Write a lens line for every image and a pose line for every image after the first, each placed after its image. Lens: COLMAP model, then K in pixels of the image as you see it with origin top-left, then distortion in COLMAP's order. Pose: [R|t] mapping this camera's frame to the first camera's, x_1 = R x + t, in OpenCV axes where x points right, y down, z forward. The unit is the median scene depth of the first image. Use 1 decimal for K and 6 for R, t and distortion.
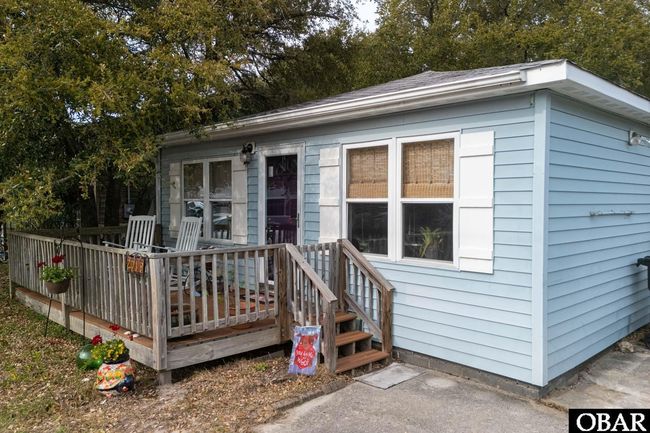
lens RADIAL K [[510.0, 0, 320.5], [0, 510.0, 211.5], [0, 0, 1]] dist [0.048891, -0.040707]
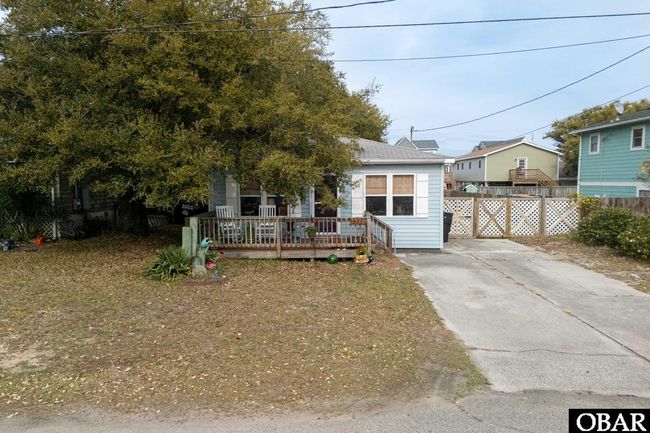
lens RADIAL K [[464.6, 0, 325.0], [0, 464.6, 216.5], [0, 0, 1]] dist [0.040882, -0.002500]
pose [[0.731038, -0.055443, 0.680081, -1.834124], [0.022033, 0.998092, 0.057685, -0.060086], [-0.681981, -0.027186, 0.730864, -0.607726]]
